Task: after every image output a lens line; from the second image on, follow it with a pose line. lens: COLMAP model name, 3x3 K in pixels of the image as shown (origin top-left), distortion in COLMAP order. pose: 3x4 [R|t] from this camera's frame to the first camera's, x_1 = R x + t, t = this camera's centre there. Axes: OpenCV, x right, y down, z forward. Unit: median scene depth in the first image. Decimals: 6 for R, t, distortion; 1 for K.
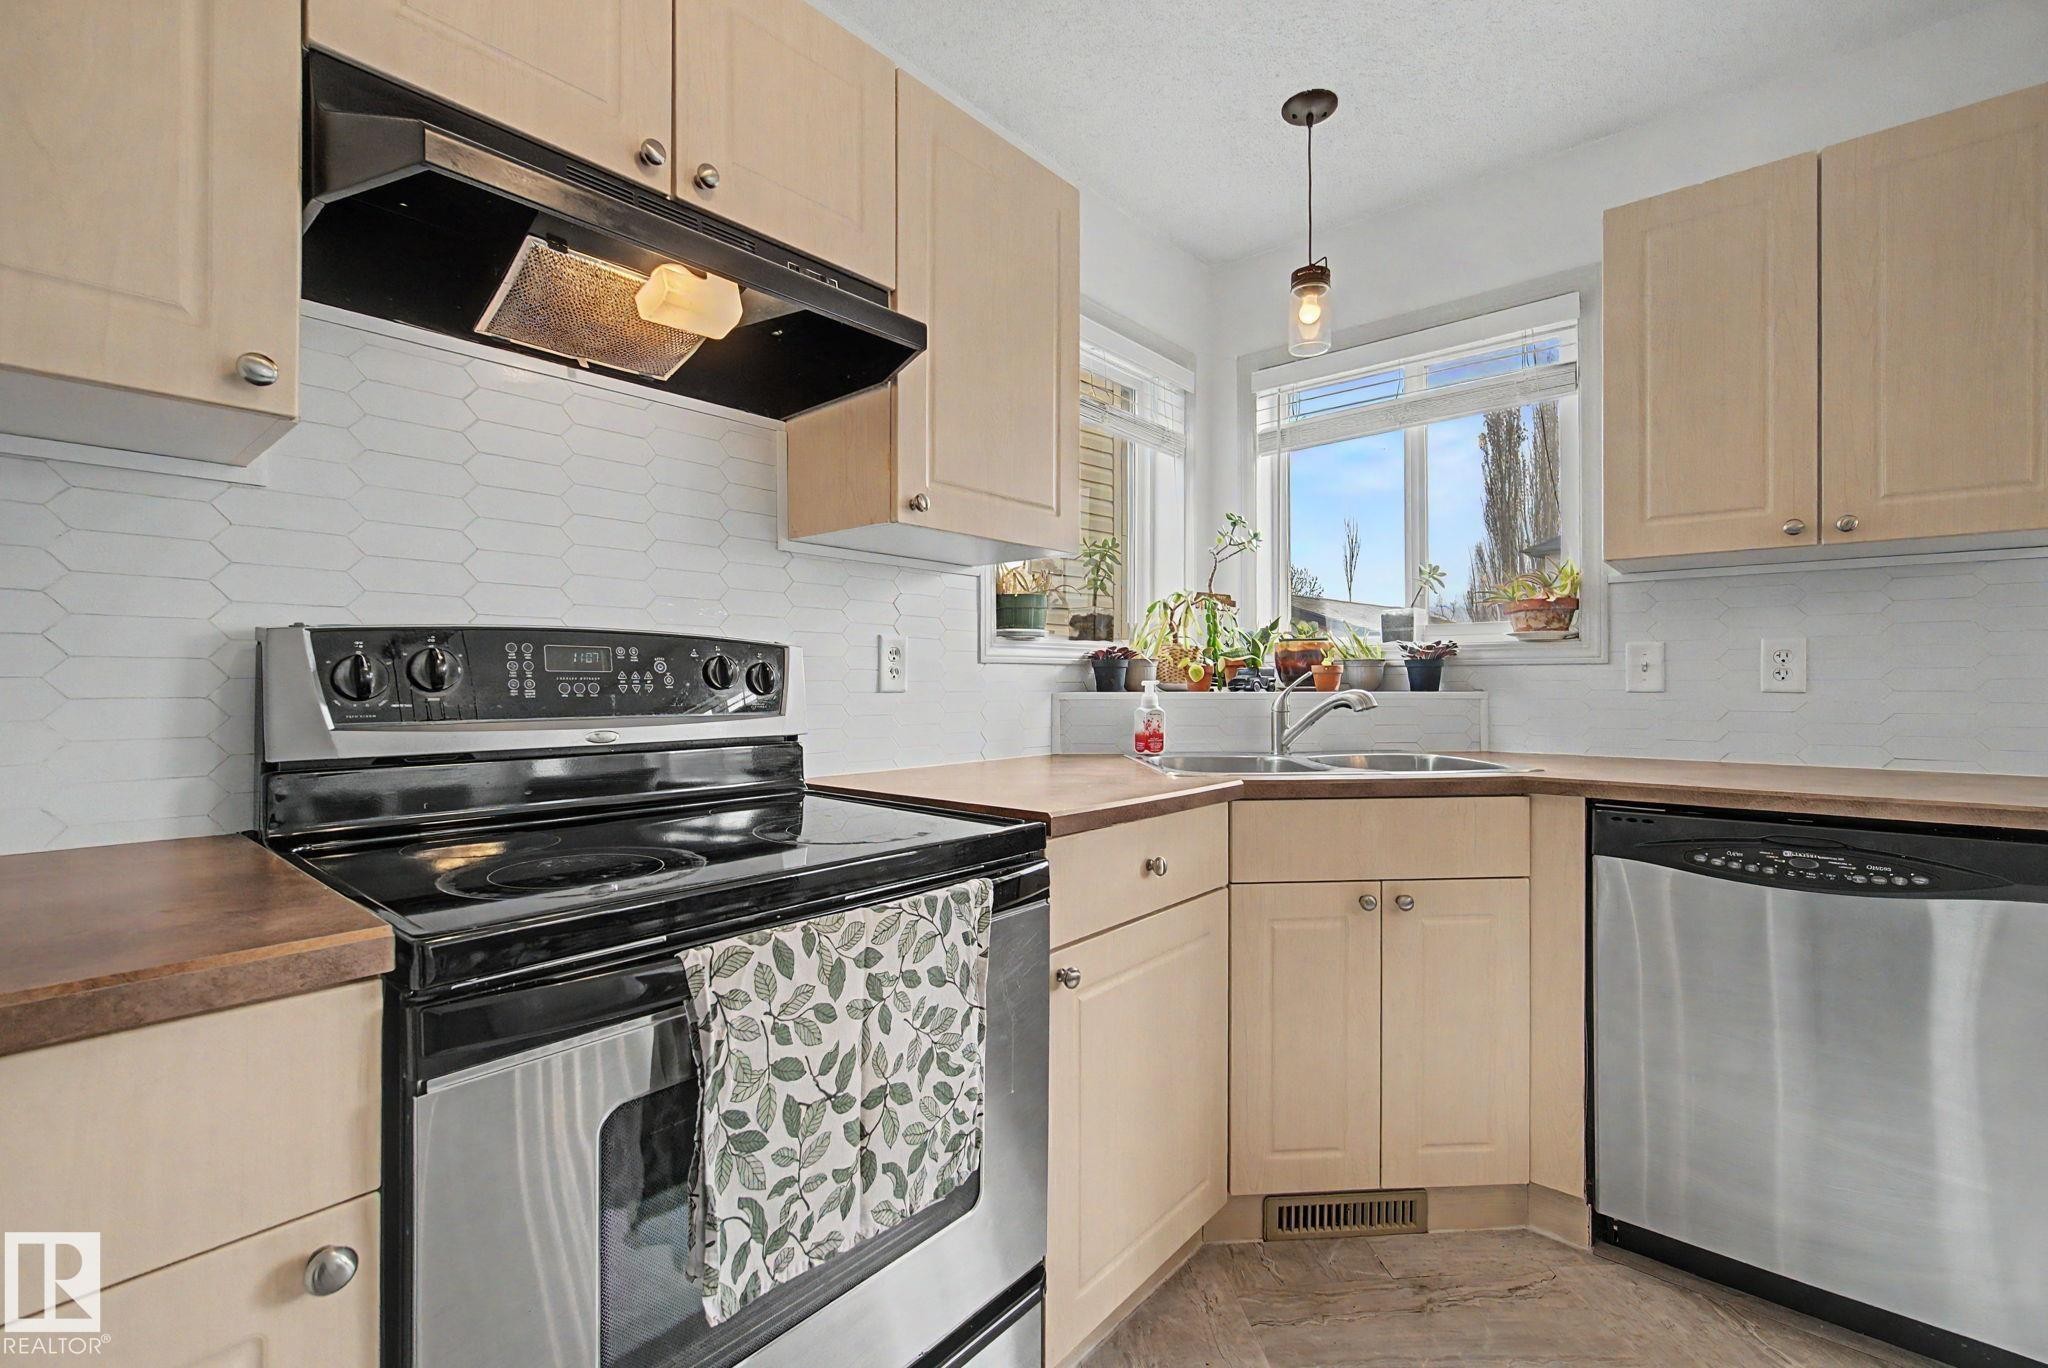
lens RADIAL K [[881.2, 0, 1015.5], [0, 881.2, 677.7], [0, 0, 1]] dist [-0.001581, 0.000360]
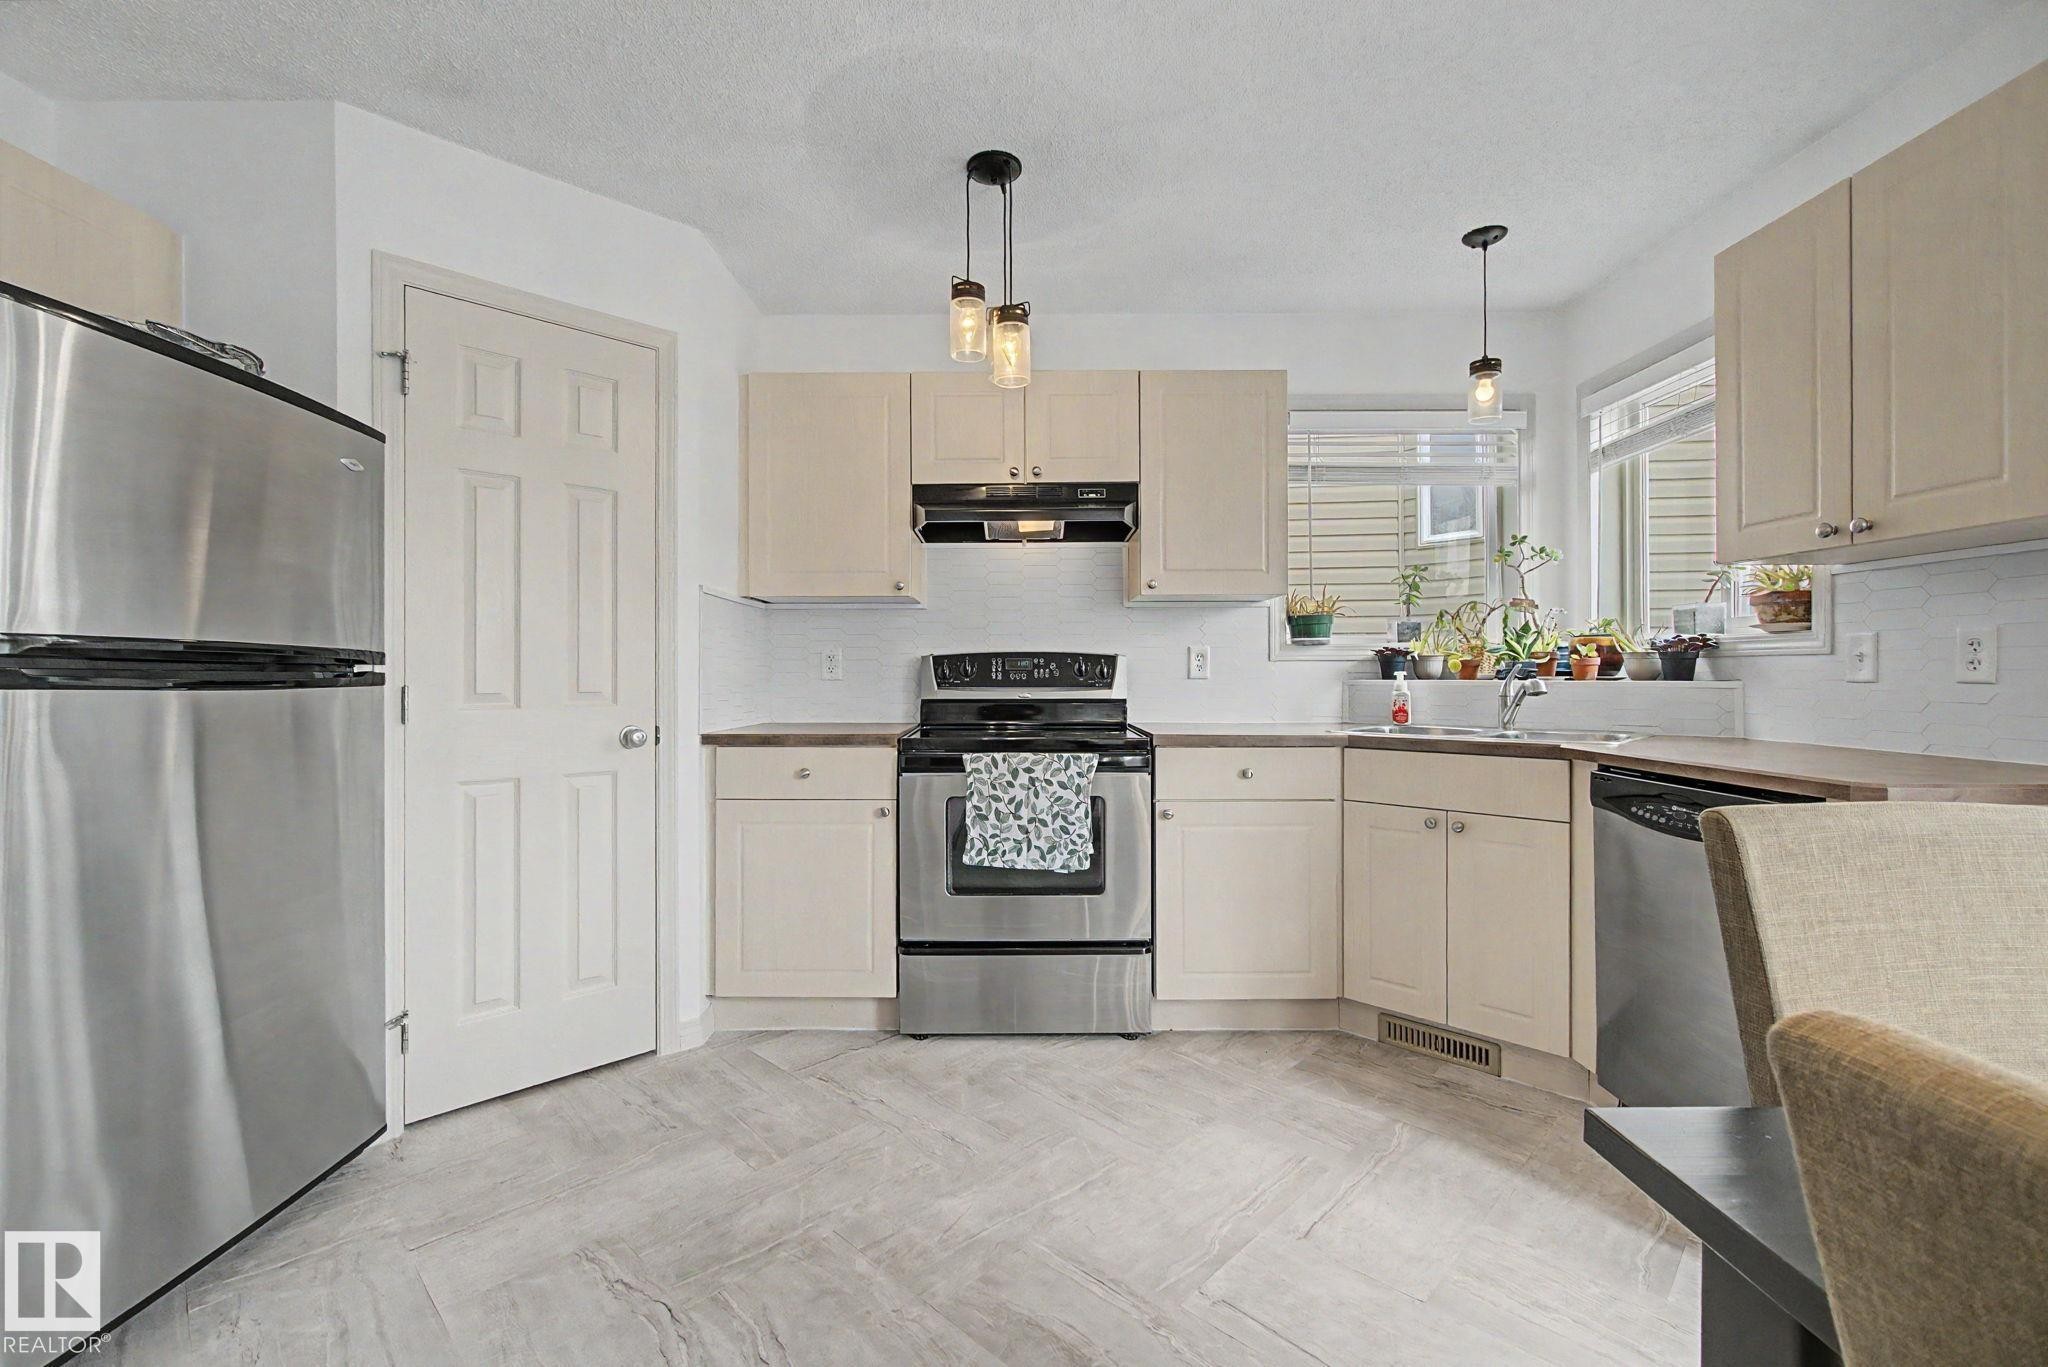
lens RADIAL K [[860.6, 0, 1025.3], [0, 860.6, 664.9], [0, 0, 1]] dist [0.001167, 0.000176]
pose [[0.657209, -0.007687, -0.753669, 1.770012], [0.004025, 0.999970, -0.006690, -0.001679], [0.753698, 0.001363, 0.657220, -0.766117]]
